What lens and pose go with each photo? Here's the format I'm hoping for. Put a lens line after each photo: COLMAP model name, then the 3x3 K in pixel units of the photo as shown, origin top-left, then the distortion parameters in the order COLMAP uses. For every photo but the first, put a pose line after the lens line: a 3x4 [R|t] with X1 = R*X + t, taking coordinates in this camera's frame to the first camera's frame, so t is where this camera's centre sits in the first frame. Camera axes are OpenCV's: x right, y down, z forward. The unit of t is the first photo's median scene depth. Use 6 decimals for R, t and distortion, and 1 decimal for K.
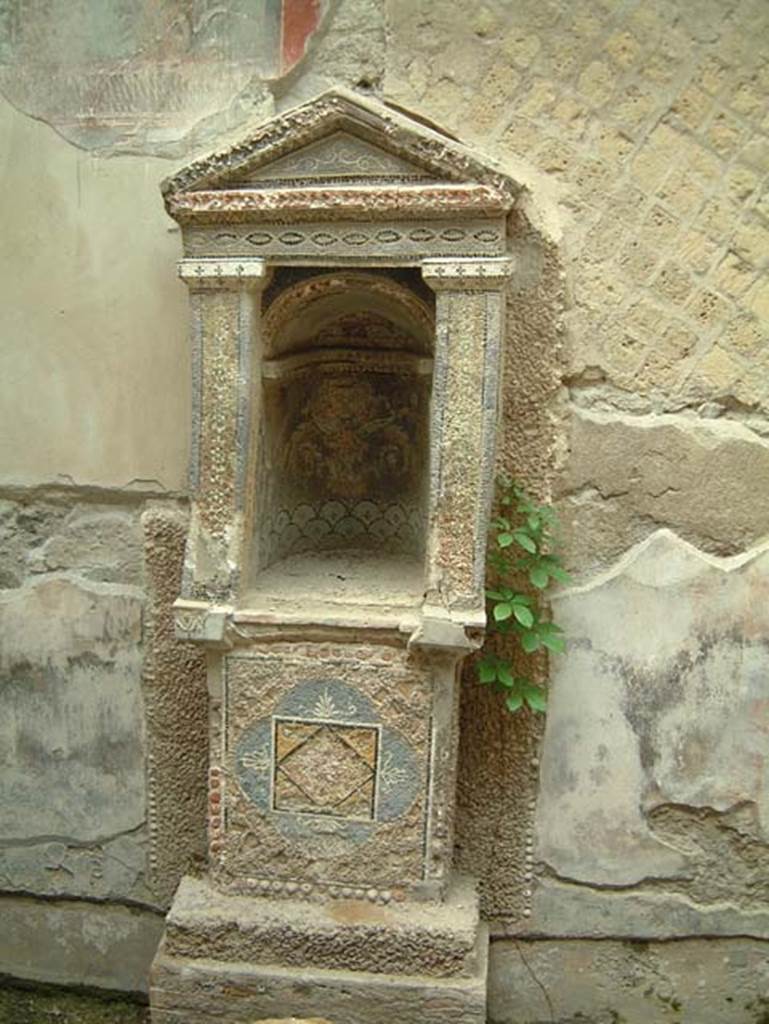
lens RADIAL K [[1268.0, 0, 367.8], [0, 1268.0, 512.3], [0, 0, 1]] dist [-0.312811, 0.320035]
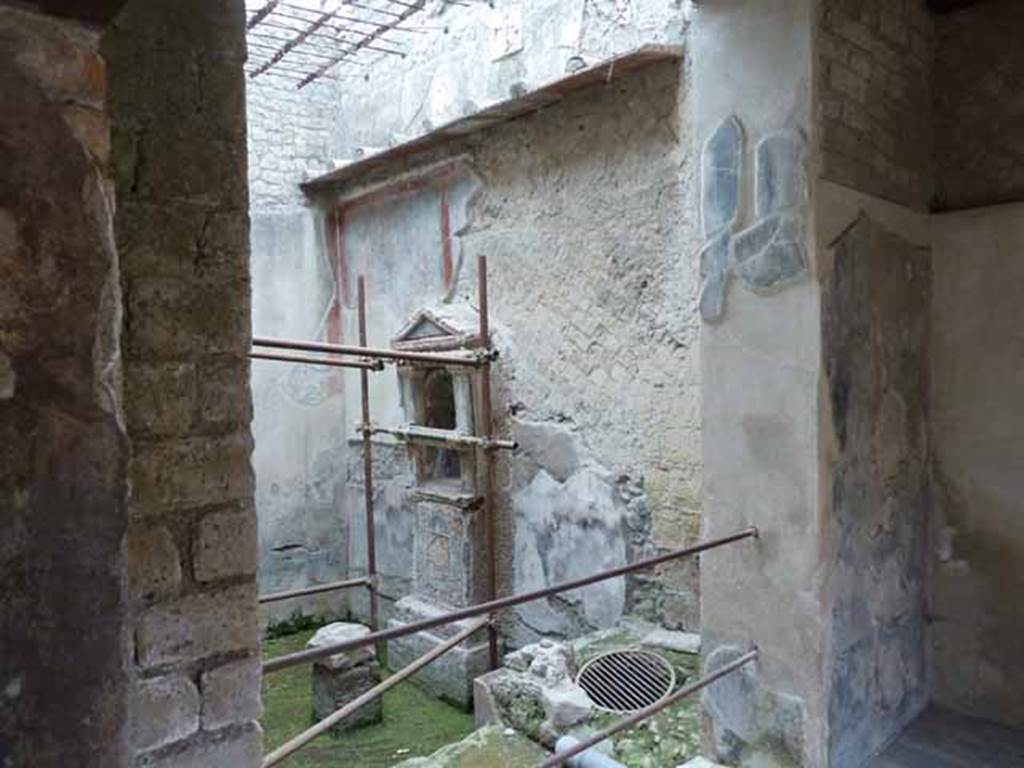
lens RADIAL K [[772.1, 0, 512.0], [0, 772.1, 384.0], [0, 0, 1]] dist [-0.030649, 0.001135]
pose [[0.734949, -0.014124, -0.677976, 1.207184], [-0.102394, 0.986008, -0.131540, 0.052994], [0.670348, 0.166096, 0.723219, -0.139708]]
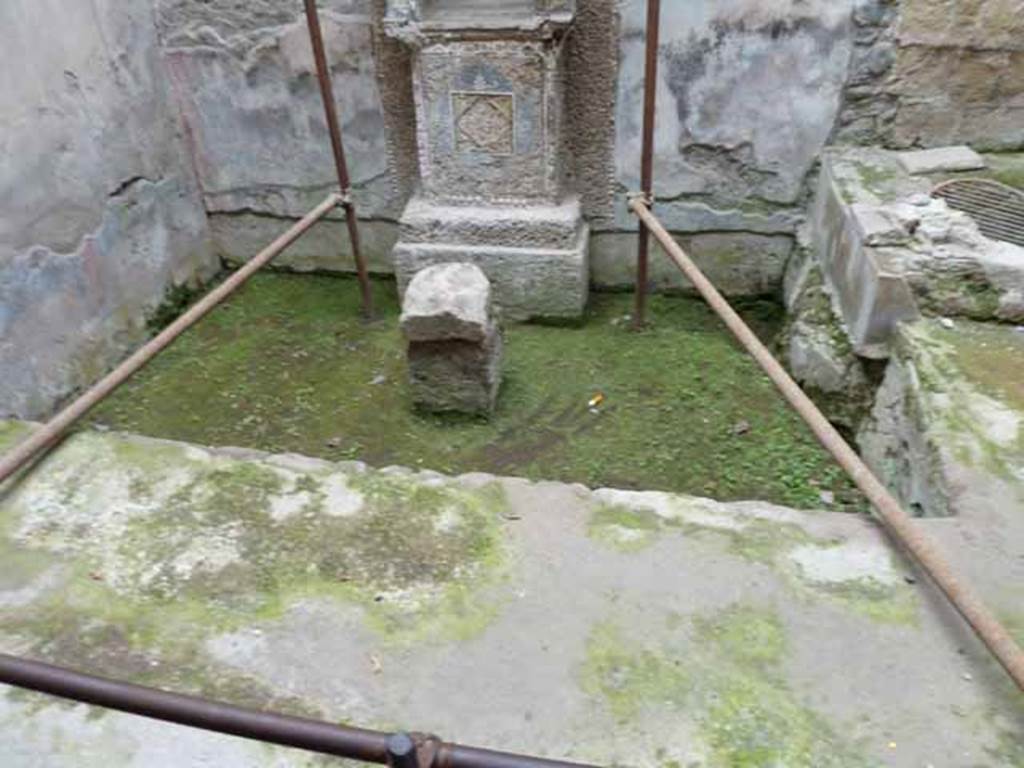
lens RADIAL K [[772.1, 0, 512.0], [0, 772.1, 384.0], [0, 0, 1]] dist [-0.030649, 0.001135]
pose [[0.993480, -0.001008, -0.113999, 0.124255], [0.048975, 0.906763, 0.418786, 0.091514], [0.102948, -0.421639, 0.900901, -0.082880]]
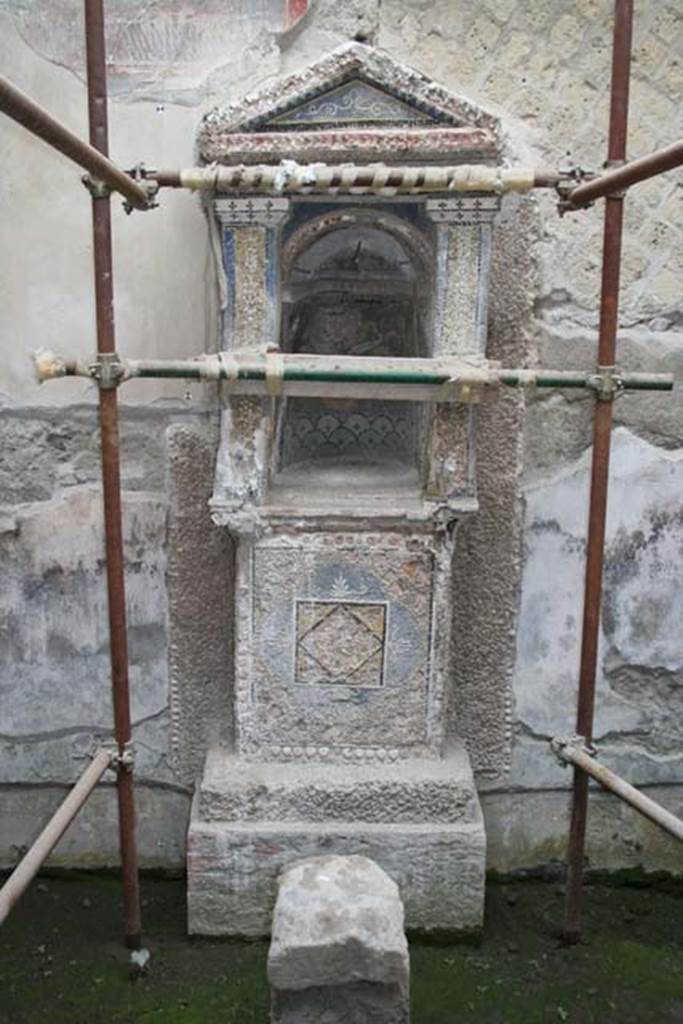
lens RADIAL K [[1191.0, 0, 337.5], [0, 1191.0, 523.6], [0, 0, 1]] dist [-0.096483, 0.150549]
pose [[0.993999, -0.034733, 0.103730, -0.148126], [0.030339, 0.998587, 0.043638, 0.047439], [-0.105099, -0.040229, 0.993648, -0.088076]]
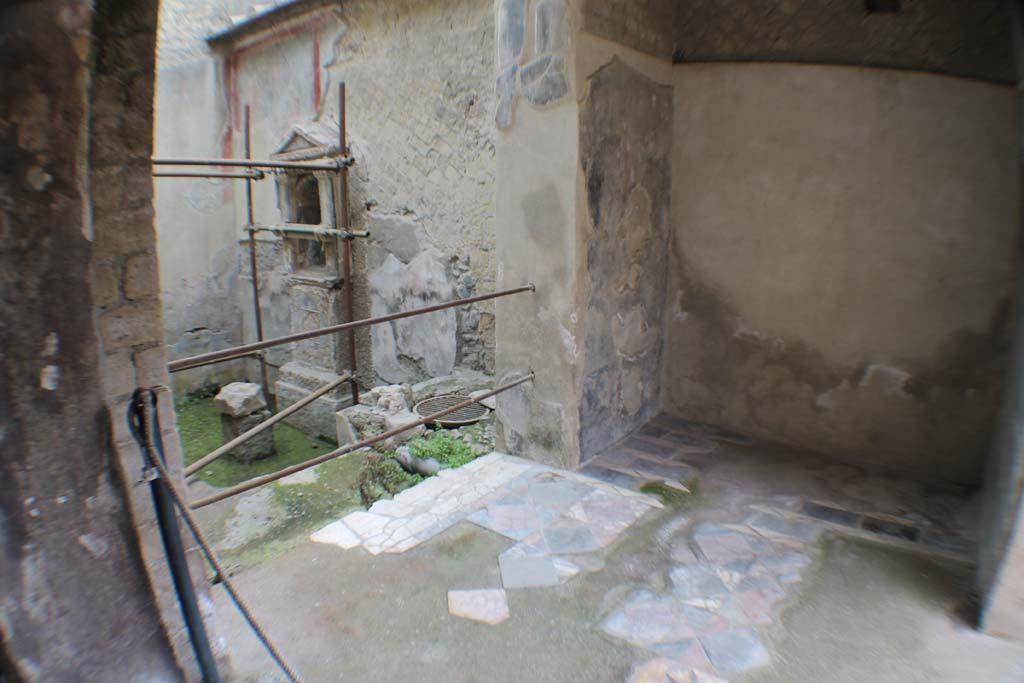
lens RADIAL K [[690.5, 0, 514.1], [0, 690.5, 362.1], [0, 0, 1]] dist [-0.354457, 0.118851]
pose [[0.843378, 0.125510, -0.522456, 1.339653], [-0.088942, 0.991532, 0.094622, 0.089122], [0.529908, -0.033334, 0.847400, -0.193133]]
